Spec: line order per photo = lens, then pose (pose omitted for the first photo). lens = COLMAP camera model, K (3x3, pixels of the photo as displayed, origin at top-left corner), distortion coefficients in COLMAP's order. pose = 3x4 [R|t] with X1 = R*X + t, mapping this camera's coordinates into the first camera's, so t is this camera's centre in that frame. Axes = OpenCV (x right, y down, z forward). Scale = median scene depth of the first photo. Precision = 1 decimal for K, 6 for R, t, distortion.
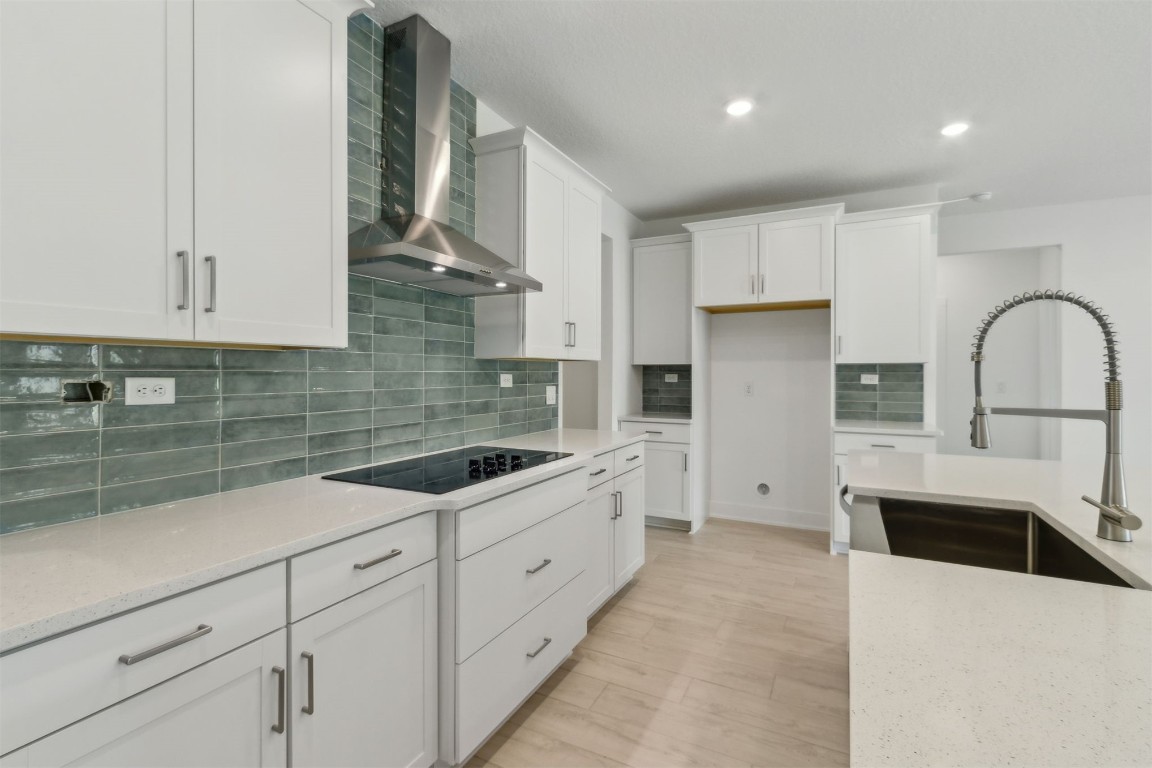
lens RADIAL K [[530.0, 0, 561.9], [0, 530.0, 376.1], [0, 0, 1]] dist [-0.001782, 0.000183]
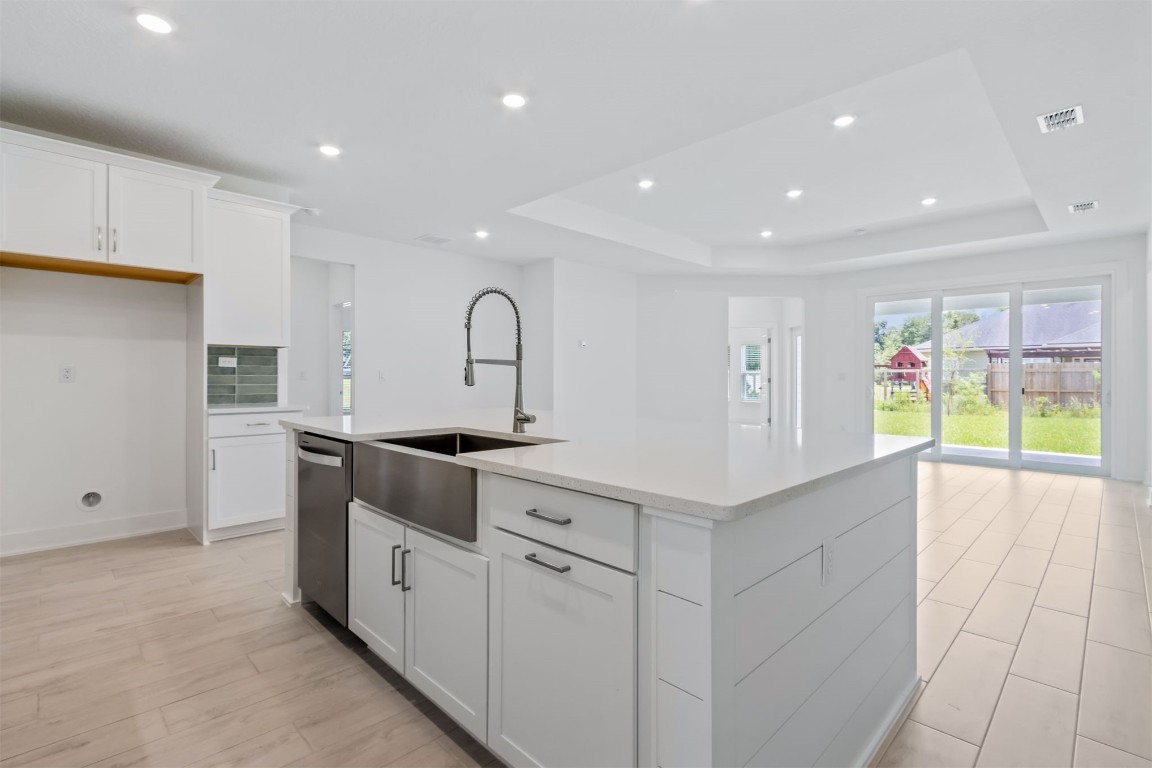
lens RADIAL K [[537.0, 0, 574.5], [0, 537.0, 378.5], [0, 0, 1]] dist [-0.000402, 0.000024]
pose [[0.297111, -0.002252, 0.954840, -0.279422], [0.001608, 0.999997, 0.001858, 0.053276], [-0.954842, 0.000983, 0.297113, 0.120003]]
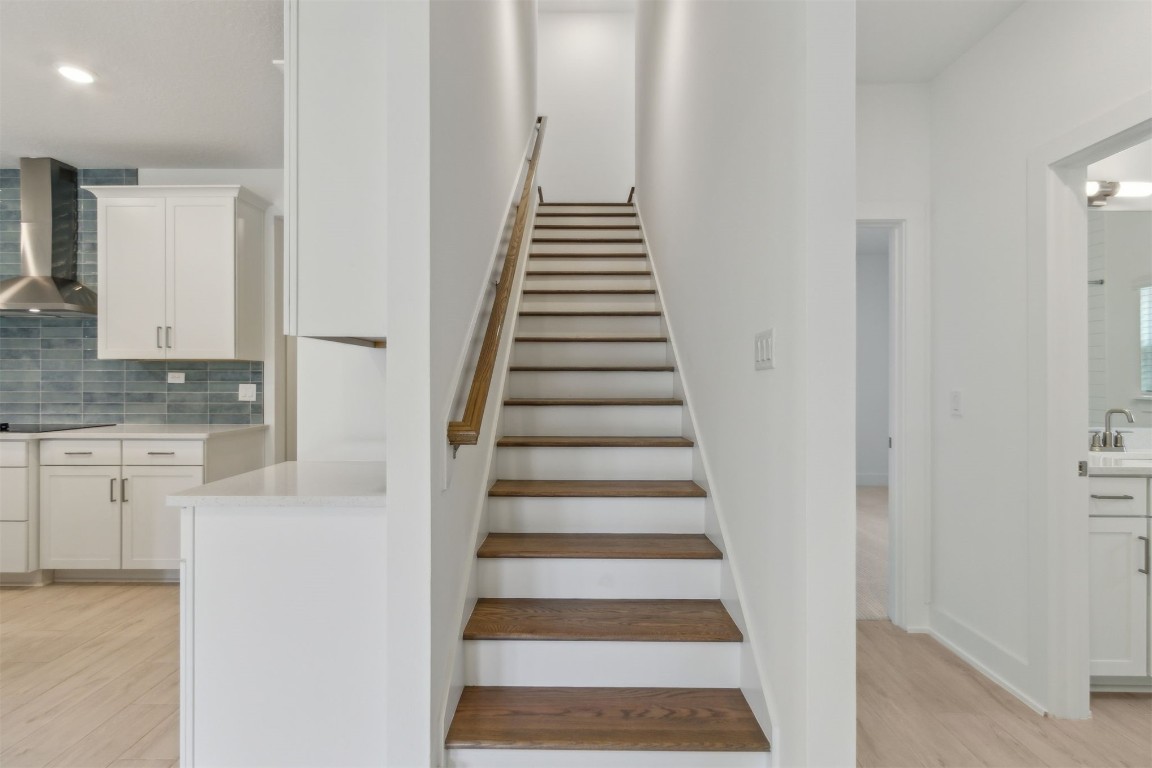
lens RADIAL K [[537.0, 0, 574.5], [0, 537.0, 378.5], [0, 0, 1]] dist [-0.000402, 0.000024]
pose [[0.461211, 0.000027, -0.887291, 1.557264], [-0.007101, 0.999968, -0.003661, 0.008845], [0.887262, 0.007989, 0.461196, 1.349992]]
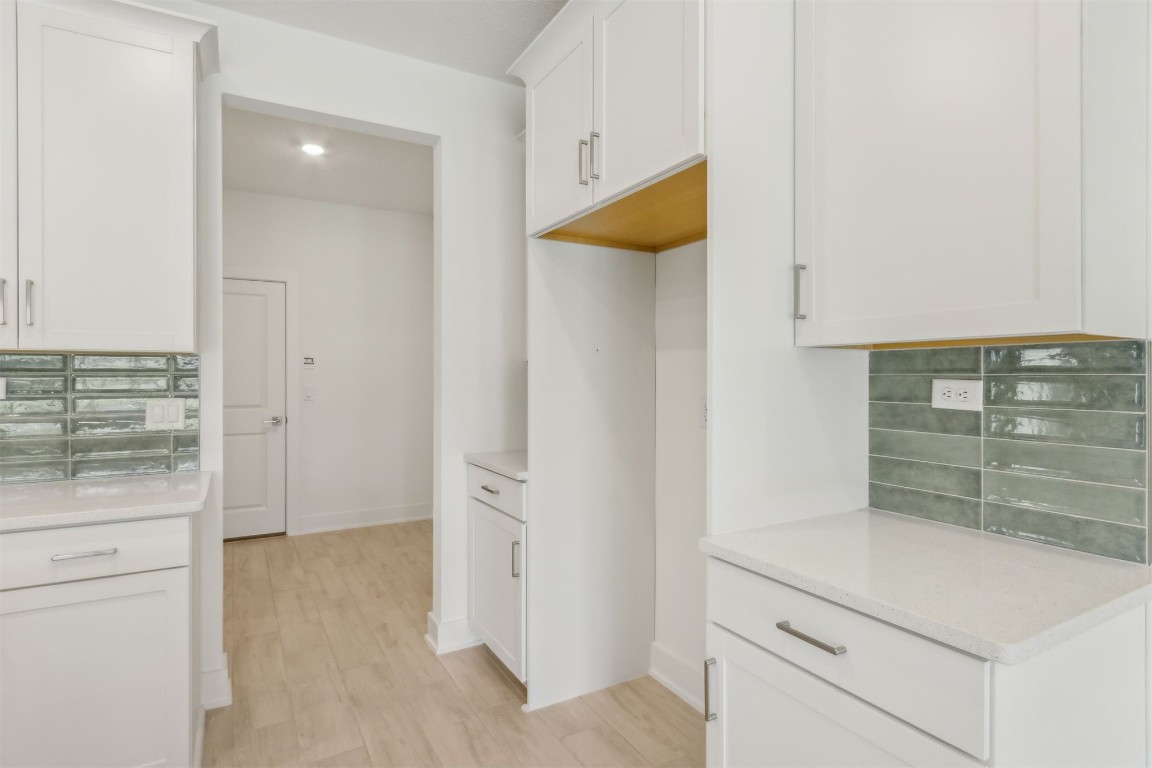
lens RADIAL K [[589.8, 0, 575.4], [0, 589.8, 376.5], [0, 0, 1]] dist [-0.001301, -0.000237]
pose [[0.848027, 0.001420, -0.529951, 0.855701], [-0.003764, 0.999987, -0.003345, -0.004639], [0.529940, 0.004831, 0.848021, 0.866575]]
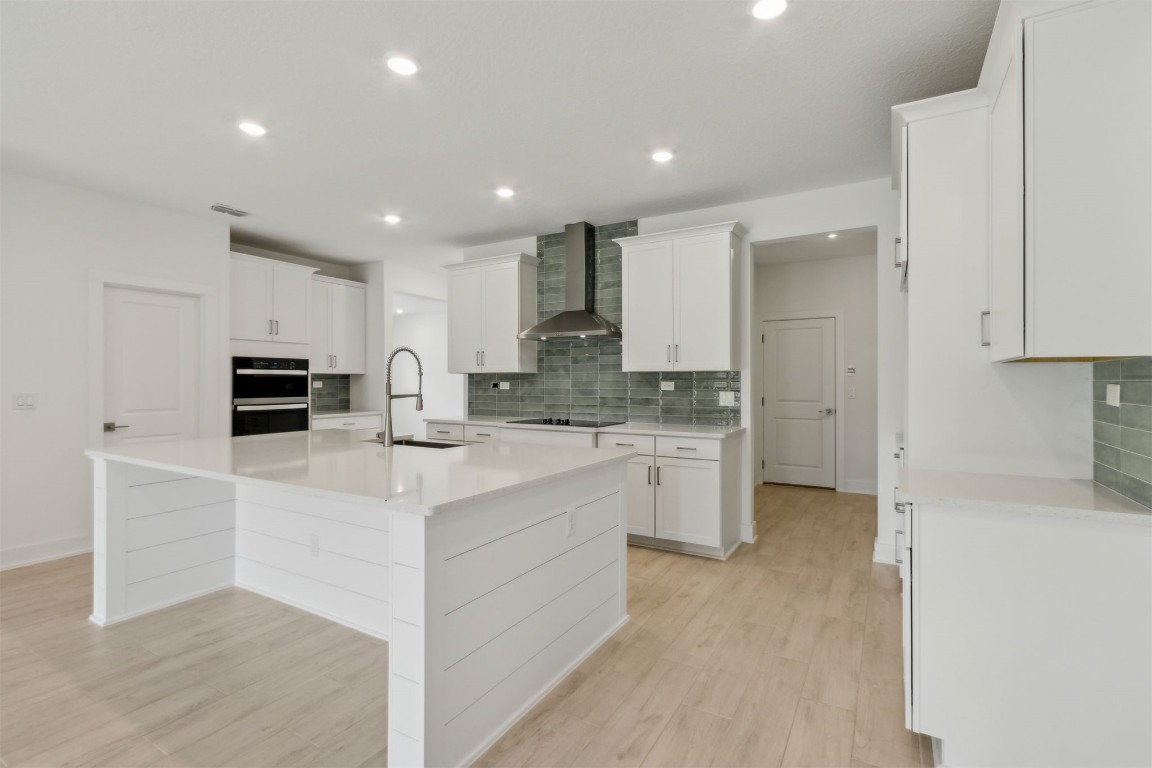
lens RADIAL K [[537.0, 0, 574.5], [0, 537.0, 378.5], [0, 0, 1]] dist [-0.000402, 0.000024]
pose [[-0.043018, -0.003989, -0.999066, 1.557242], [-0.005393, 0.999978, -0.003761, -0.005830], [0.999060, 0.005226, -0.043039, 0.866840]]
